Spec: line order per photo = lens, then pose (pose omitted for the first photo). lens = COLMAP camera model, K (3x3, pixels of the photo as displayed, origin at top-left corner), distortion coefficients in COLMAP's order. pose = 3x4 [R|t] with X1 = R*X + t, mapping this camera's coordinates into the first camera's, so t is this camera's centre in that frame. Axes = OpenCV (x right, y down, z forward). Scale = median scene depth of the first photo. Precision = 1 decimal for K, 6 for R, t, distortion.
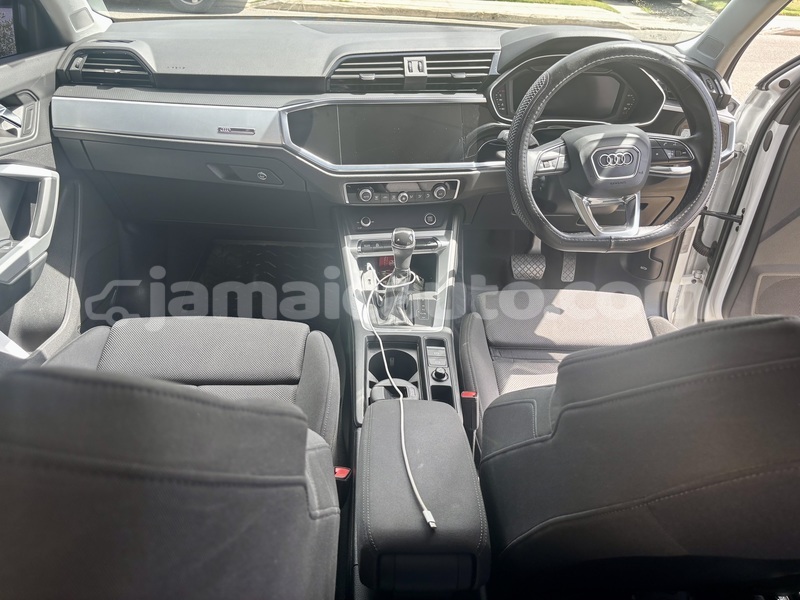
lens RADIAL K [[650.3, 0, 399.2], [0, 650.3, 299.9], [0, 0, 1]] dist [-0.012409, -0.003825]
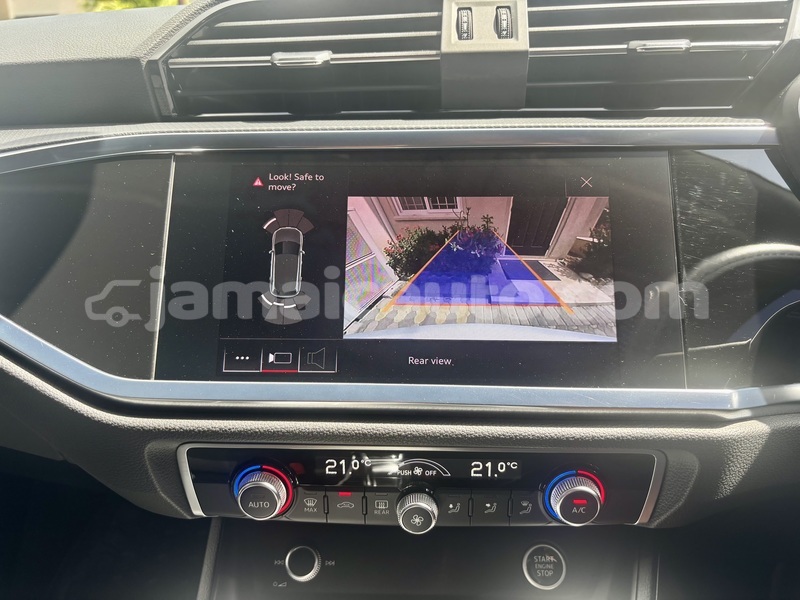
lens RADIAL K [[650.3, 0, 400.4], [0, 650.3, 298.2], [0, 0, 1]] dist [-0.012409, -0.003825]
pose [[0.963970, 0.014969, -0.265591, 0.065143], [-0.073361, 0.974657, -0.211333, -0.186887], [0.255696, 0.223203, 0.940638, 0.761884]]
